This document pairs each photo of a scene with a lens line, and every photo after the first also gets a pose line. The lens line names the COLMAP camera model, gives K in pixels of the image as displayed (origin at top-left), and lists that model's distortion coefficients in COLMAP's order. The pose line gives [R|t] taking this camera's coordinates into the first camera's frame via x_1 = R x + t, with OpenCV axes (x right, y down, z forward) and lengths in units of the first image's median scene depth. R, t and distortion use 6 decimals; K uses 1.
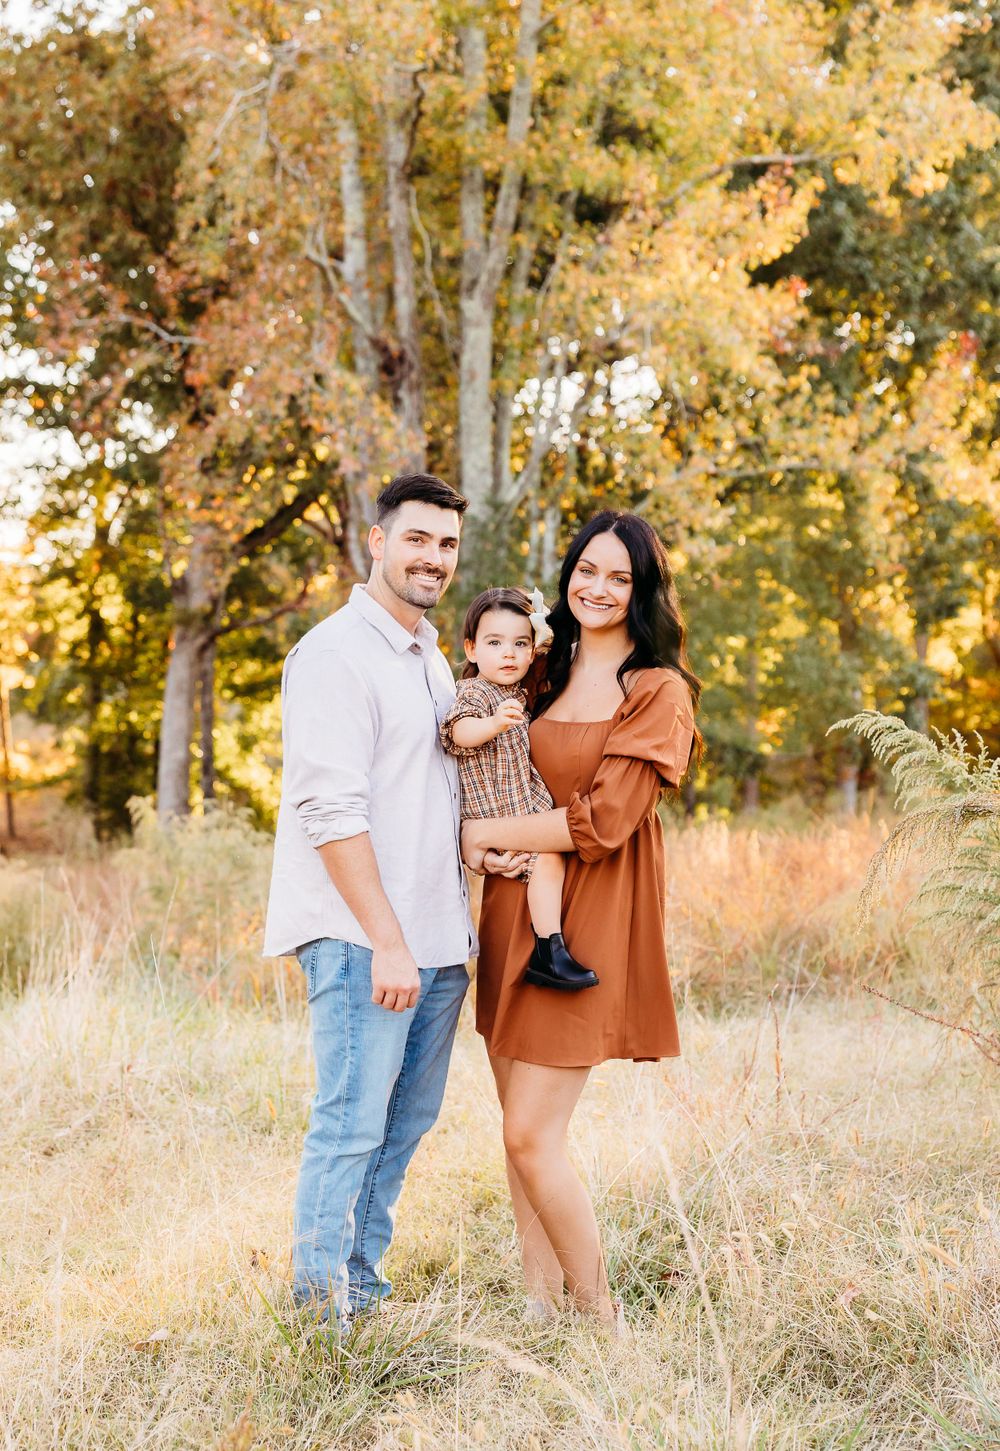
lens RADIAL K [[1807.5, 0, 498.0], [0, 1807.5, 726.0], [0, 0, 1]] dist [0.166435, 0.000000]
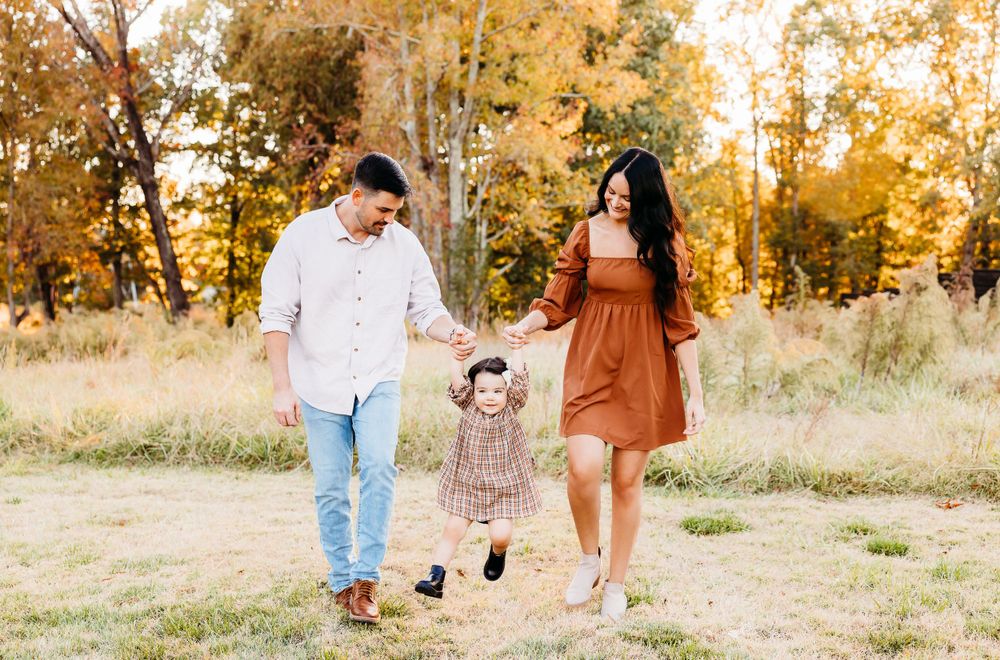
lens RADIAL K [[1241.3, 0, 500.5], [0, 1241.3, 329.1], [0, 0, 1]] dist [-0.004265, 0.000000]
pose [[0.990843, 0.005727, 0.134900, -0.194156], [-0.005935, 0.999982, 0.001141, 0.035621], [-0.134891, -0.001931, 0.990859, -0.794196]]
